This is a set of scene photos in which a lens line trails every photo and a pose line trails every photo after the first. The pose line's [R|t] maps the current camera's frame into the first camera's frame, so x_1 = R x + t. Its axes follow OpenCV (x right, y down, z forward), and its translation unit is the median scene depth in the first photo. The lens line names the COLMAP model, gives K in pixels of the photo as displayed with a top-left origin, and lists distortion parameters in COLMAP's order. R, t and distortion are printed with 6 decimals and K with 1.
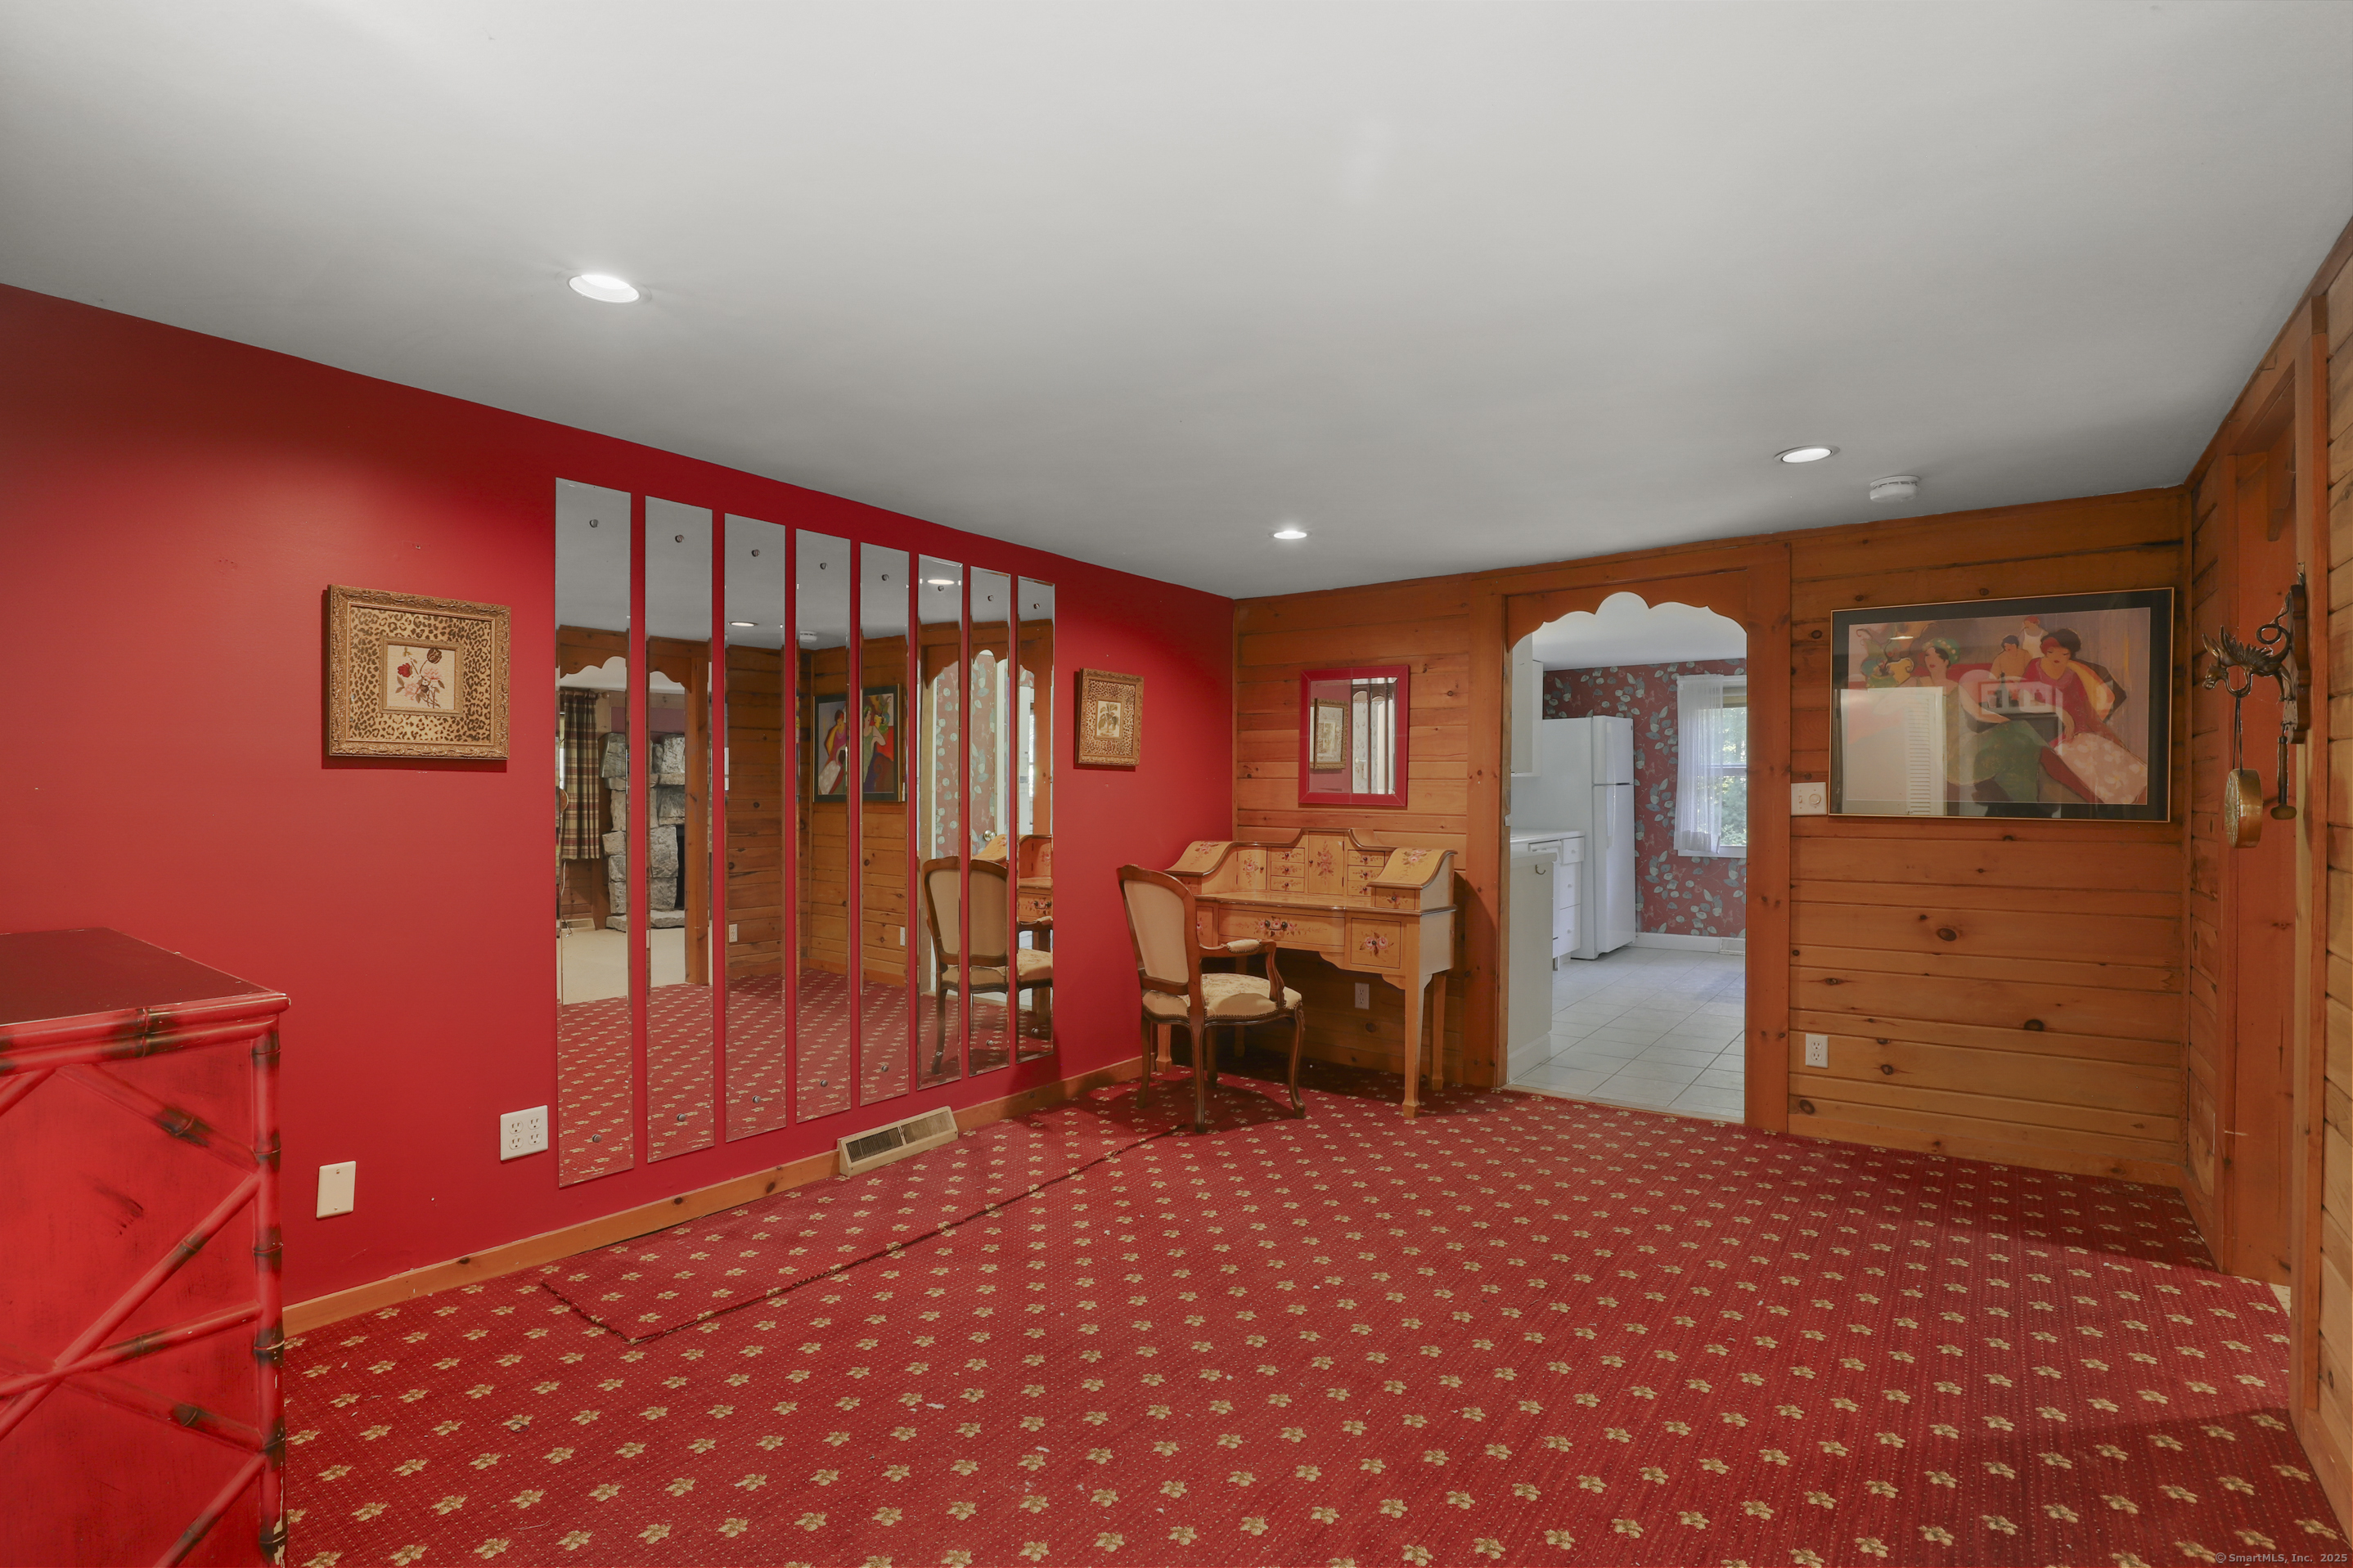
lens RADIAL K [[1175.5, 0, 1164.0], [0, 1175.5, 789.4], [0, 0, 1]] dist [-0.001086, -0.000245]
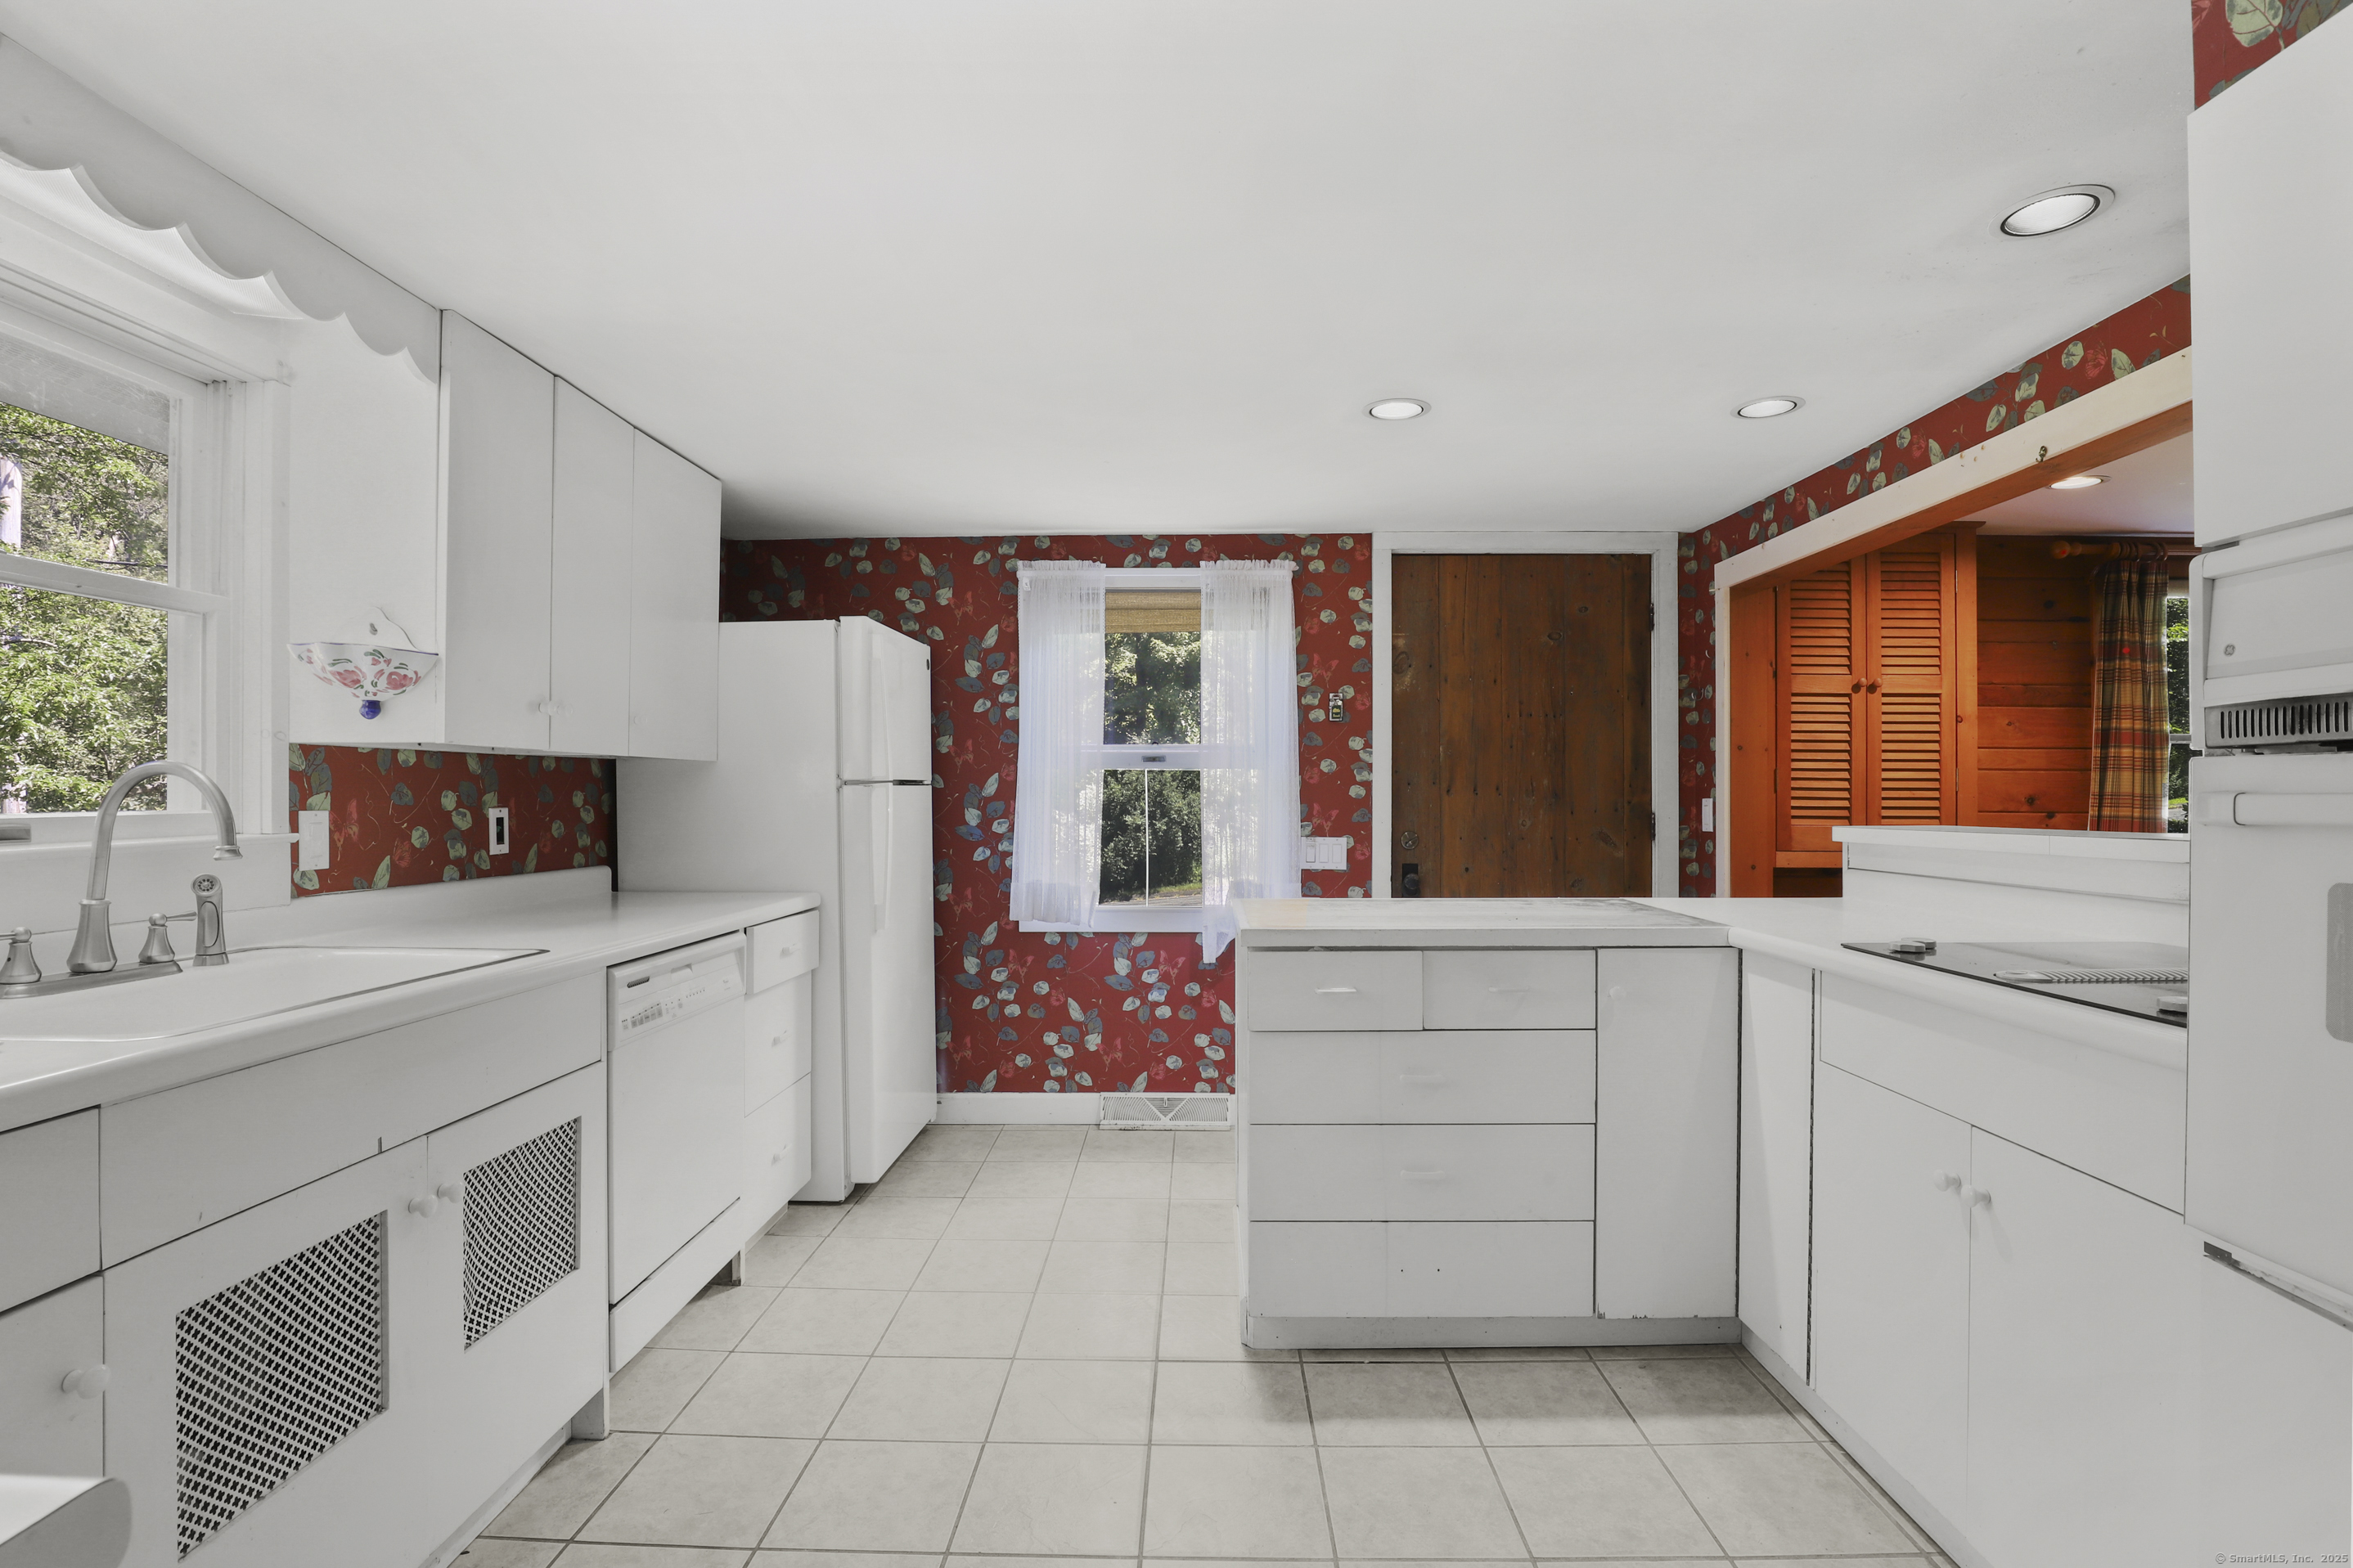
lens RADIAL K [[1070.1, 0, 1177.0], [0, 1070.1, 793.4], [0, 0, 1]] dist [-0.003550, -0.000094]
pose [[0.820791, 0.000000, 0.571229, 0.235828], [0.000610, 0.999999, -0.000877, -0.000477], [-0.571228, 0.001068, 0.820790, 0.593769]]
